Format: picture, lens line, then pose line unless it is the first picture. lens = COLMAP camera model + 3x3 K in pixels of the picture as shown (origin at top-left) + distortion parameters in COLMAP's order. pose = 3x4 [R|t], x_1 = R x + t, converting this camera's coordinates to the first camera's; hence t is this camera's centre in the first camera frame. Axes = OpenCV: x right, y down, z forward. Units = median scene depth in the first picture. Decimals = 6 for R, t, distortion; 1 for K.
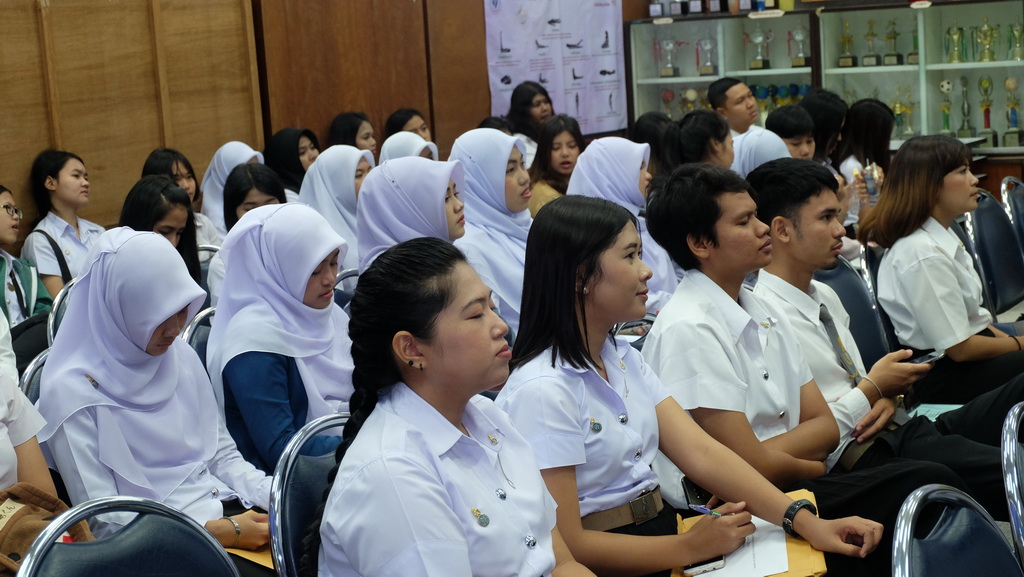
lens RADIAL K [[1685.6, 0, 512.0], [0, 1685.6, 288.5], [0, 0, 1]] dist [-0.035495, 0.042453]
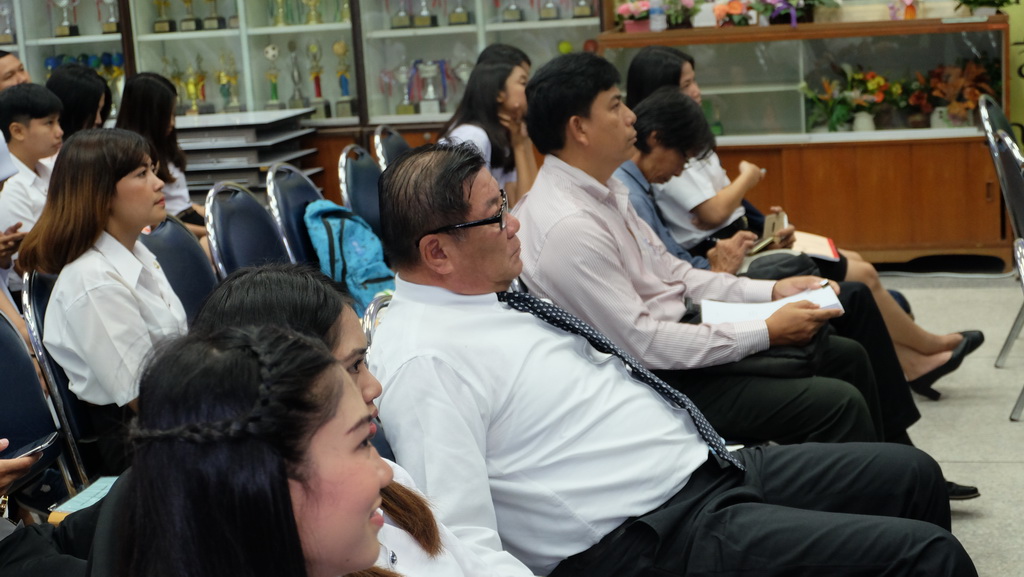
lens RADIAL K [[1665.4, 0, 512.0], [0, 1665.4, 288.5], [0, 0, 1]] dist [-0.015619, -0.048484]
pose [[0.950529, -0.060912, 0.304605, 0.114528], [0.052916, 0.998005, 0.034447, -0.020030], [-0.306096, -0.016624, 0.951856, 0.122376]]
